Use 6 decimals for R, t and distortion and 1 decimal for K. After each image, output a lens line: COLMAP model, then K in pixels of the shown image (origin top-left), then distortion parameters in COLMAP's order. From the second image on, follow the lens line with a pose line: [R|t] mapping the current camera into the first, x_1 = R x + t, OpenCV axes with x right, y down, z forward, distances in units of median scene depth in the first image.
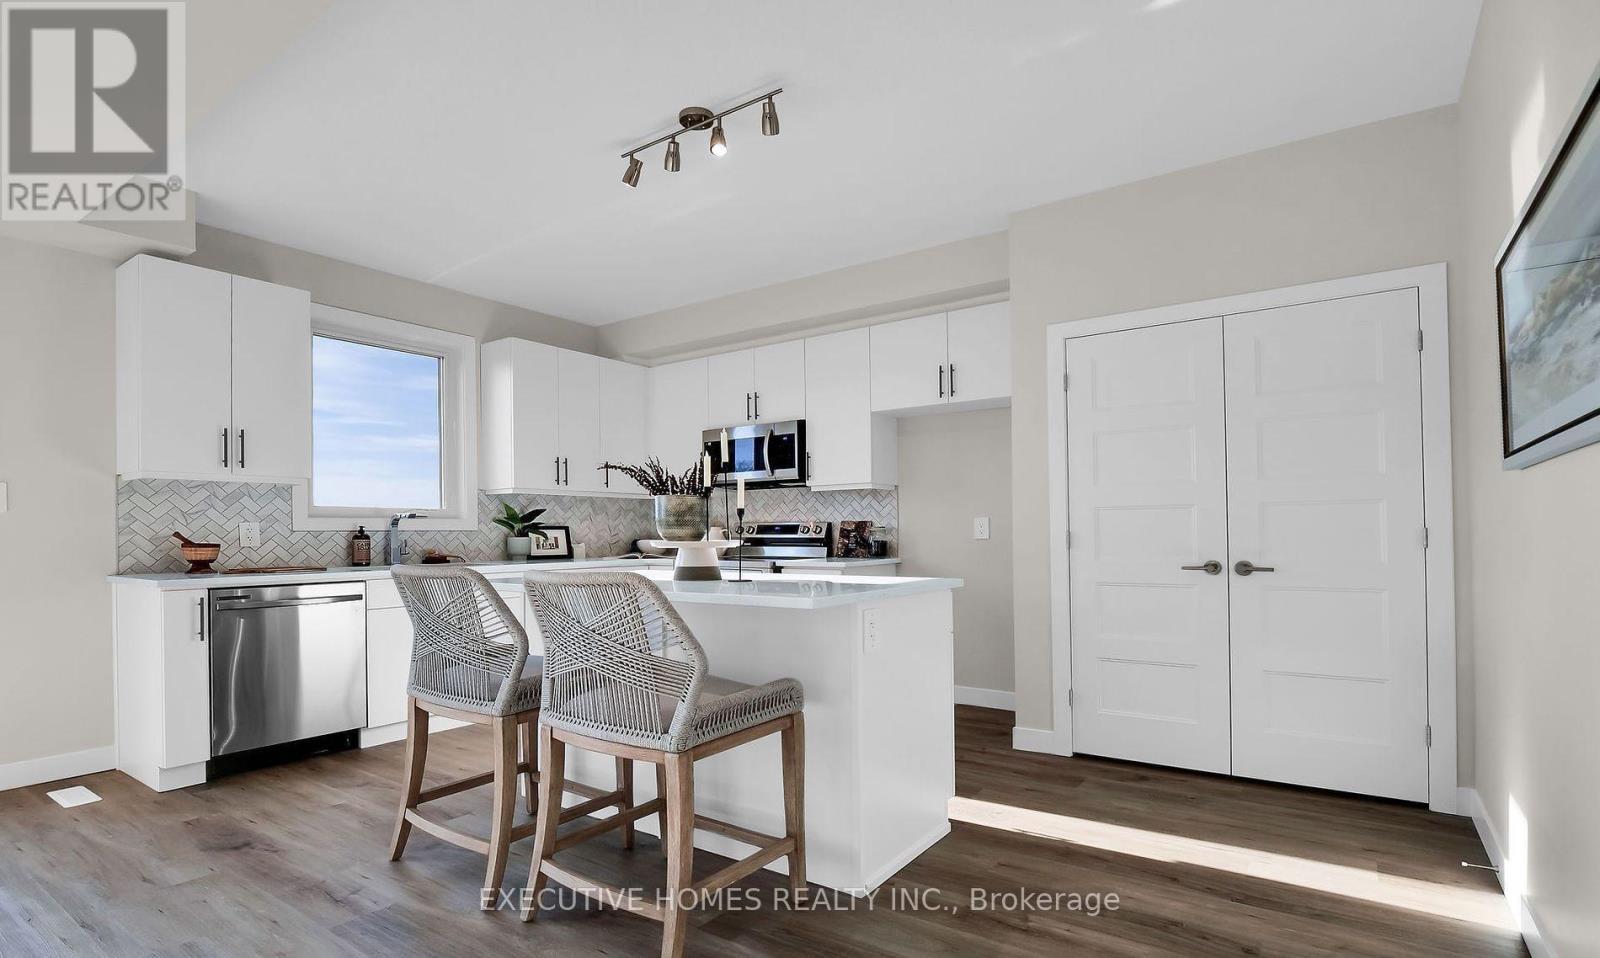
lens RADIAL K [[766.8, 0, 798.7], [0, 766.8, 520.1], [0, 0, 1]] dist [-0.022049, 0.002494]
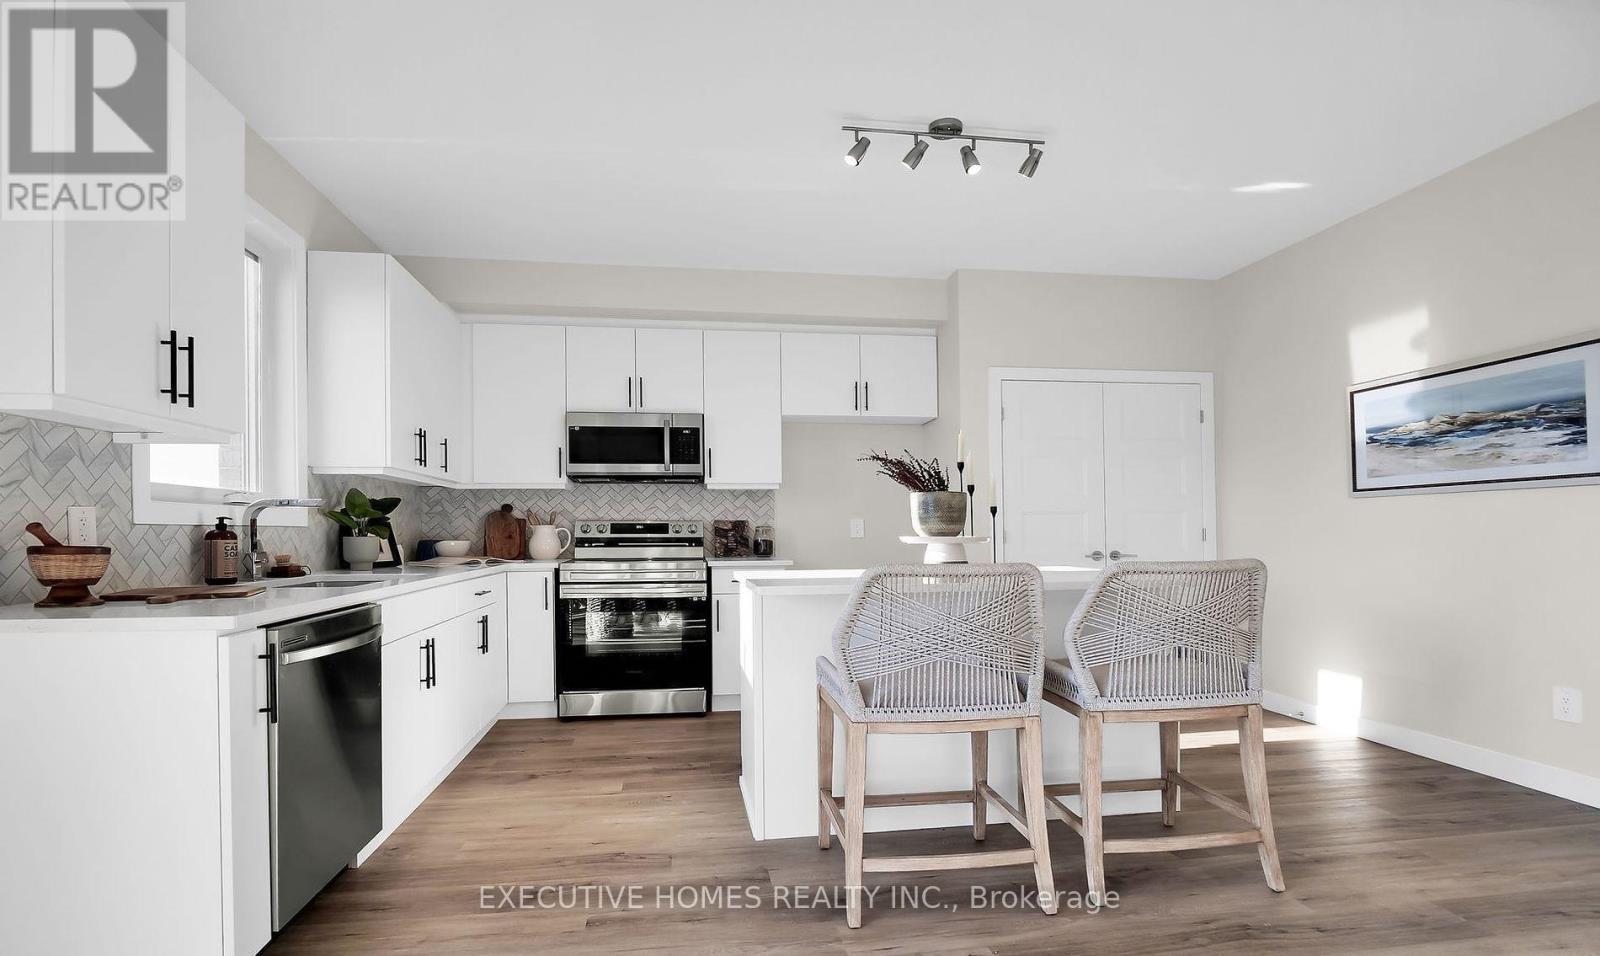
lens RADIAL K [[766.8, 0, 778.5], [0, 766.8, 521.5], [0, 0, 1]] dist [-0.022049, 0.002494]
pose [[0.734308, 0.012829, 0.678695, -0.643670], [-0.010803, 0.999916, -0.007213, 0.010605], [-0.678731, -0.002035, 0.734384, 0.254616]]
